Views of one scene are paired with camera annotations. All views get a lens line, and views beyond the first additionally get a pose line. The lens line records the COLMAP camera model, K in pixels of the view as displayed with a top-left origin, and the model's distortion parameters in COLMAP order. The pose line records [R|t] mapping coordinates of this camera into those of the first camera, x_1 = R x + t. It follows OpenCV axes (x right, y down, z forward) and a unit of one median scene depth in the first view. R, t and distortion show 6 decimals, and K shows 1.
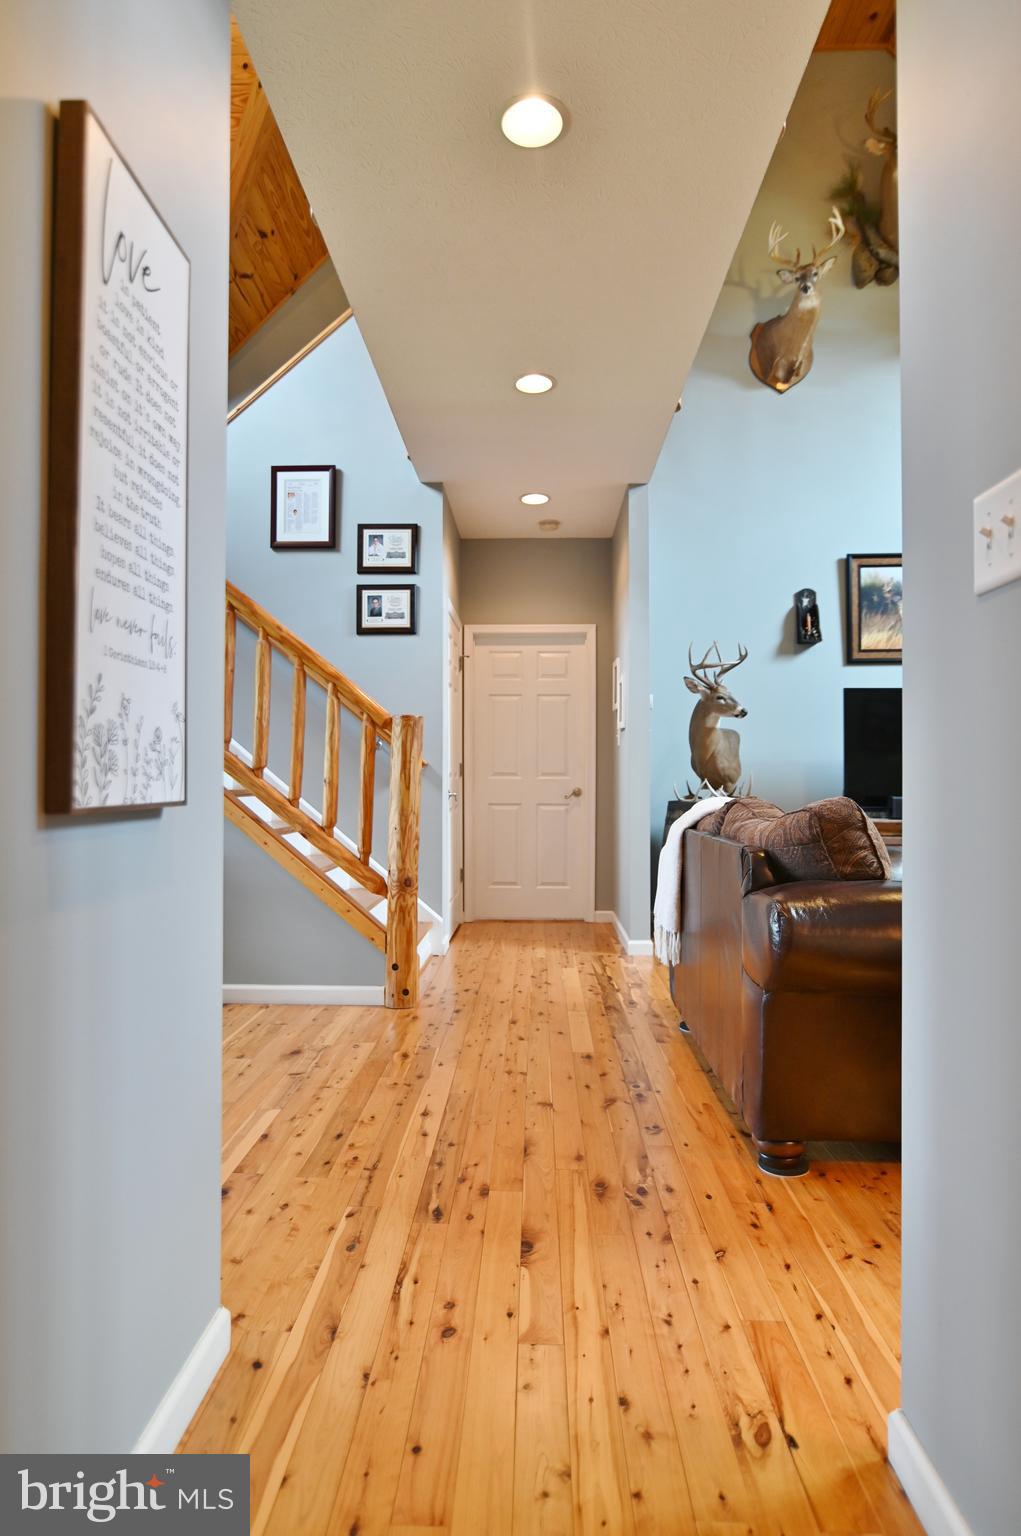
lens RADIAL K [[920.8, 0, 511.5], [0, 920.8, 769.0], [0, 0, 1]] dist [-0.001482, -0.000131]
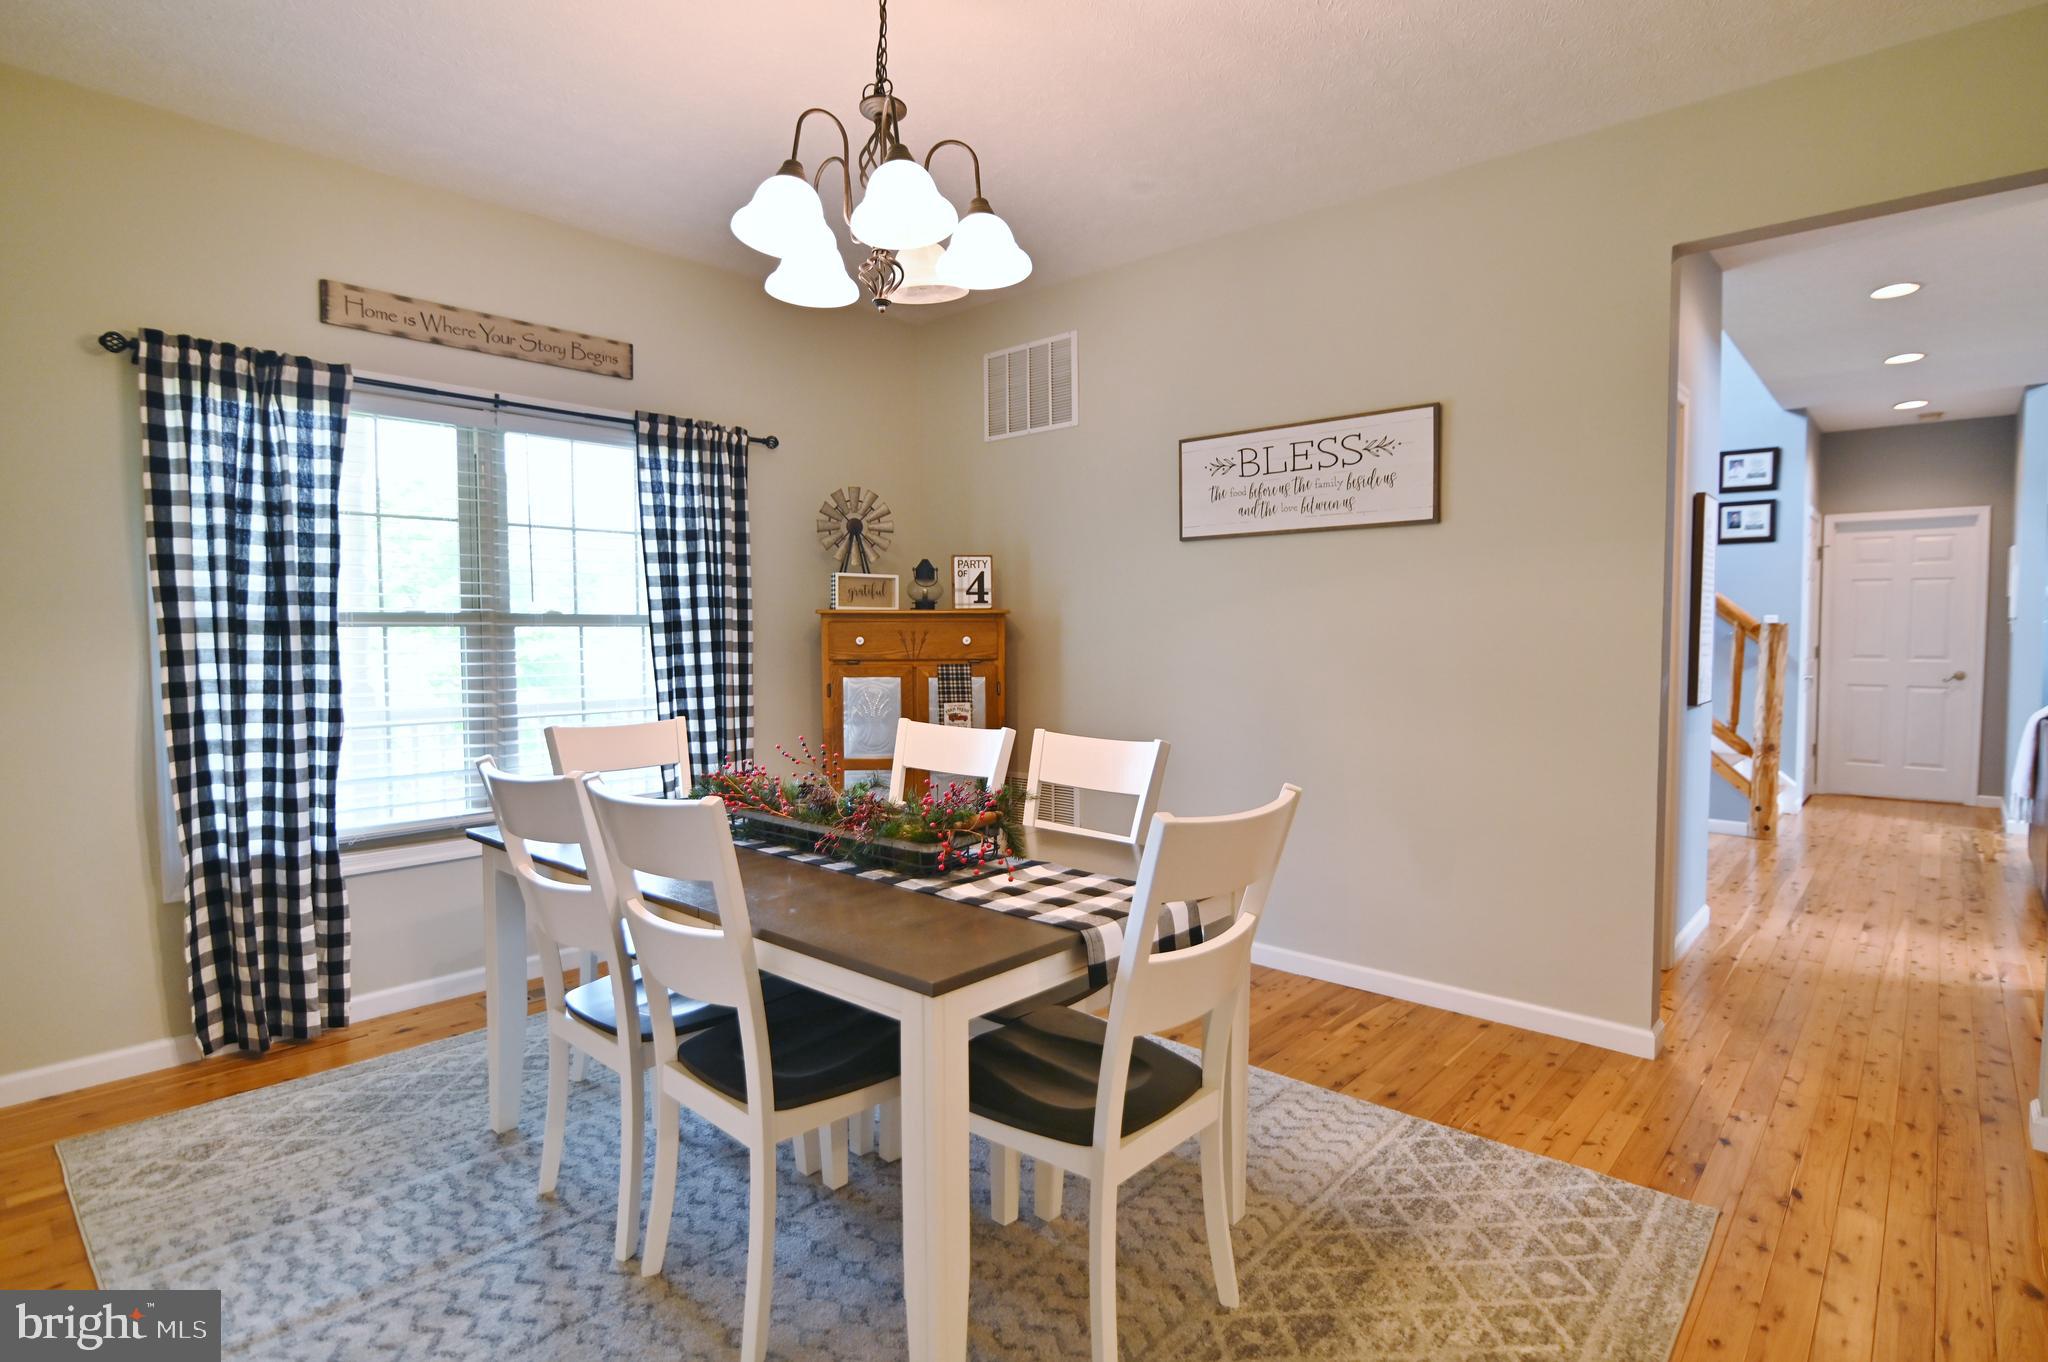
lens RADIAL K [[997.6, 0, 1039.7], [0, 997.6, 676.6], [0, 0, 1]] dist [-0.019917, 0.000030]
pose [[0.758070, 0.027998, -0.651572, 0.009719], [0.007650, 0.998628, 0.051811, -0.046467], [0.652128, -0.044261, 0.756815, -0.575322]]
